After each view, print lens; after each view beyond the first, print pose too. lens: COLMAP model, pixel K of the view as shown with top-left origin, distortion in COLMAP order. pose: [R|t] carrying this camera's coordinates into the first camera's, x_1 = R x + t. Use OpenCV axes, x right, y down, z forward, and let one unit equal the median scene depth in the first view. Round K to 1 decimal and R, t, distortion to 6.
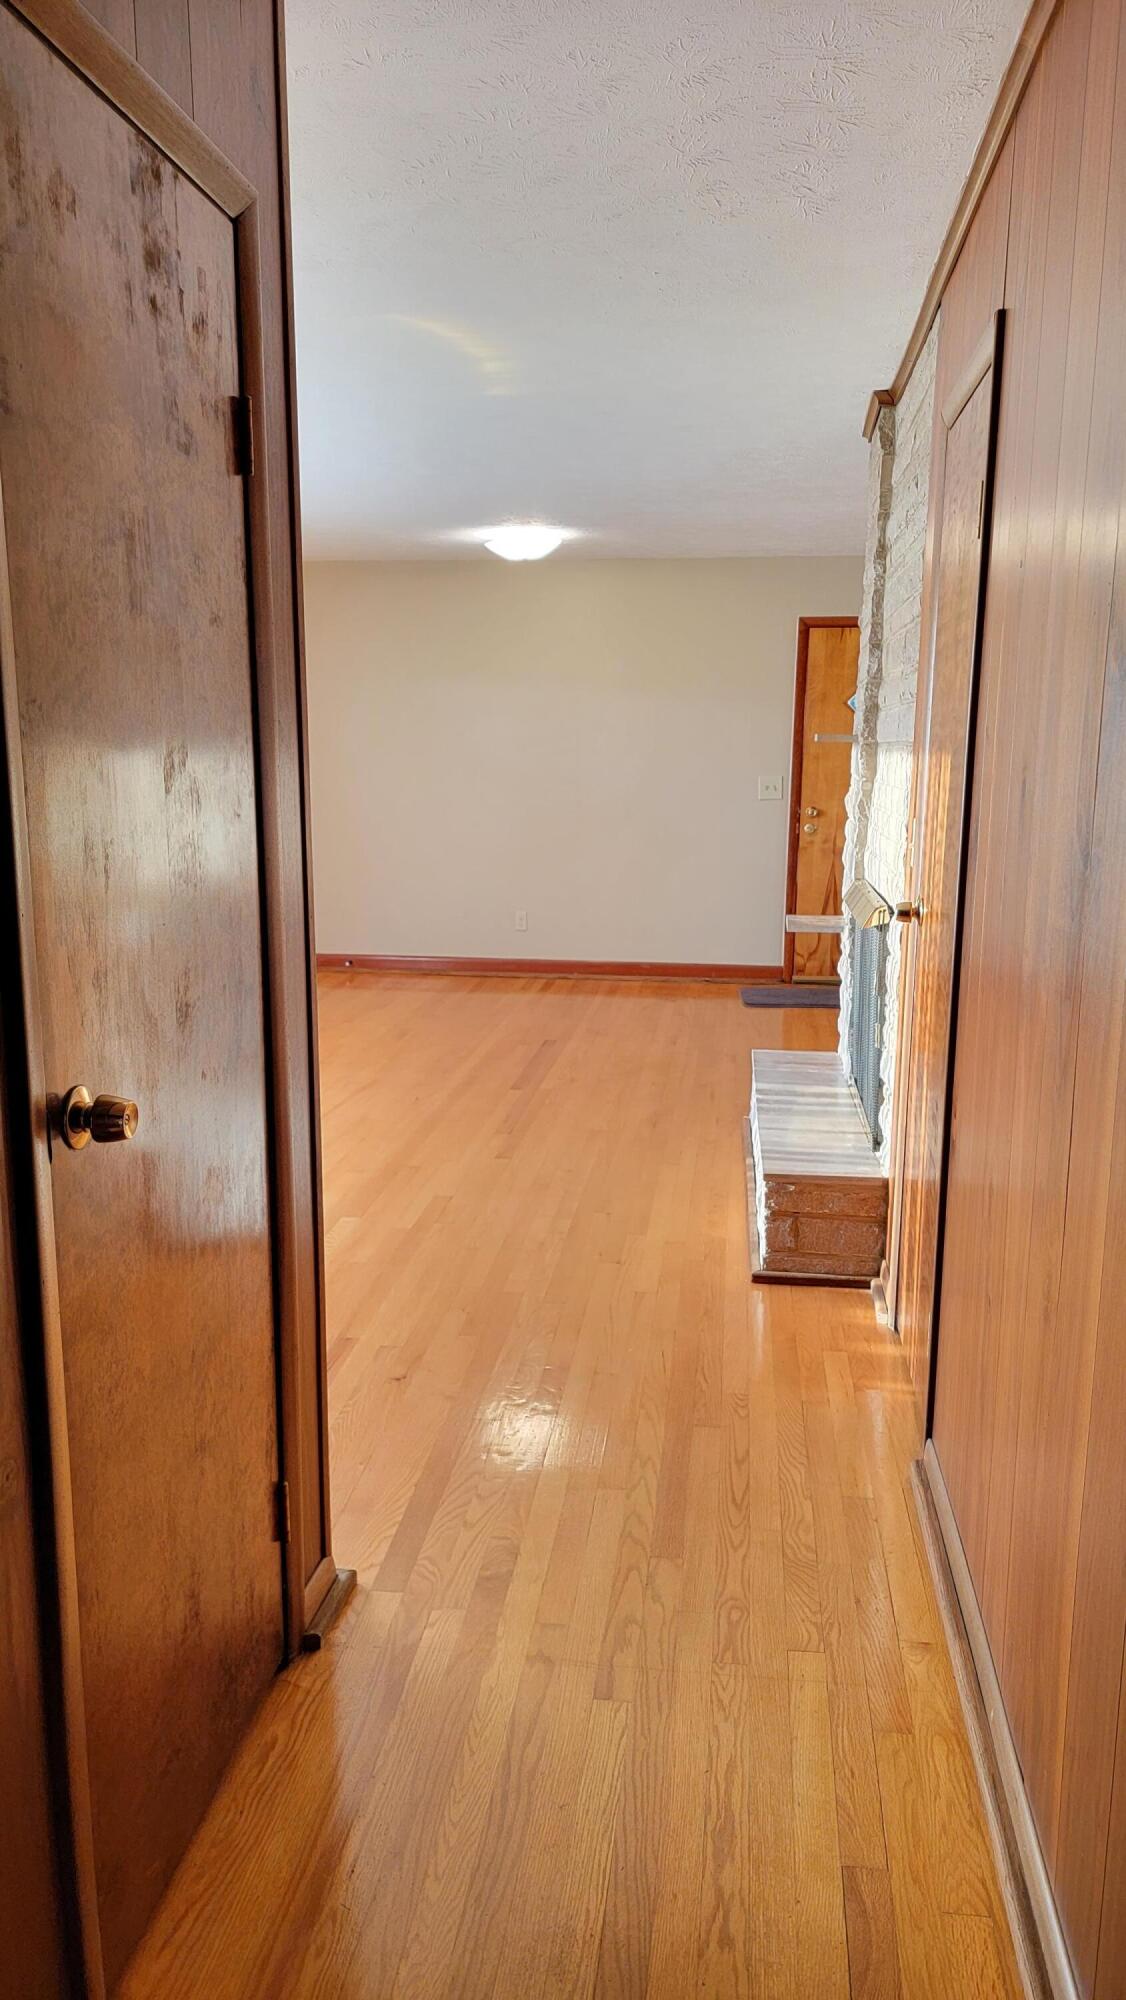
lens RADIAL K [[1380.7, 0, 551.1], [0, 1380.7, 991.8], [0, 0, 1]] dist [0.074529, -0.054875]
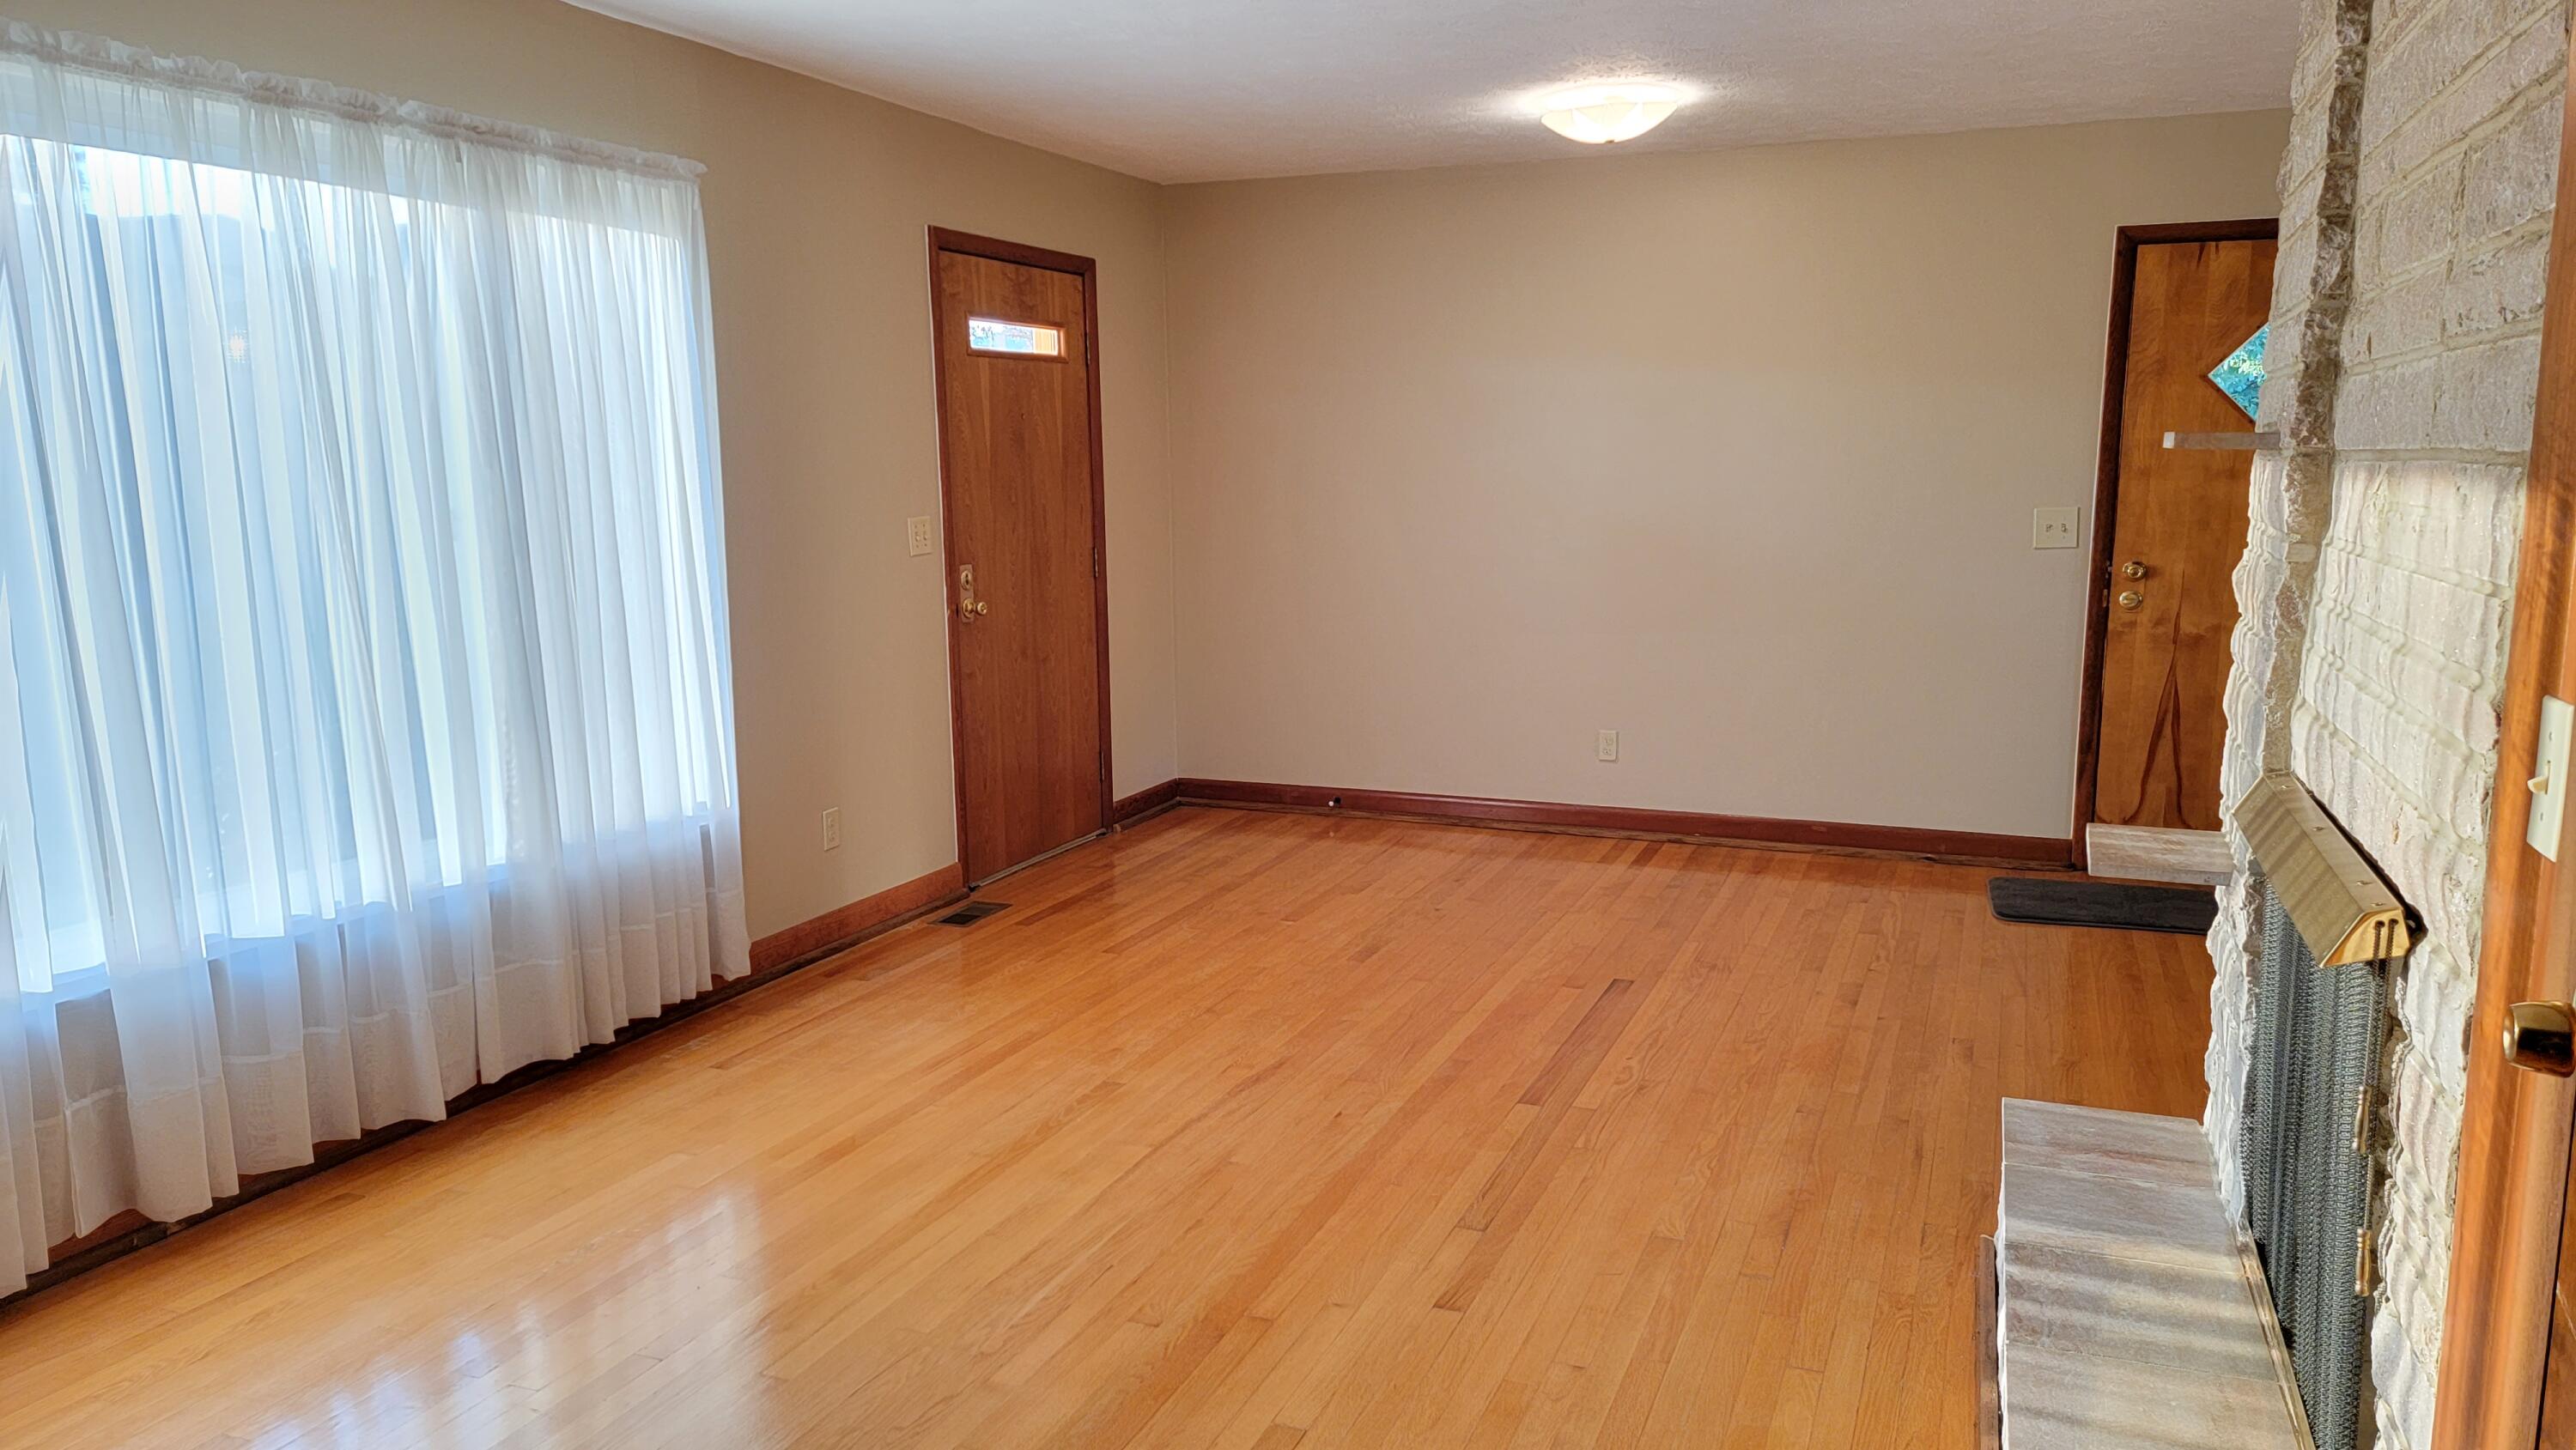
lens RADIAL K [[1778.2, 0, 1313.9], [0, 1778.2, 726.2], [0, 0, 1]] dist [0.074529, -0.054875]
pose [[0.973015, 0.025021, -0.229382, 0.048402], [-0.030766, 0.999295, -0.021505, -0.057627], [0.228682, 0.027982, 0.973099, 0.306372]]
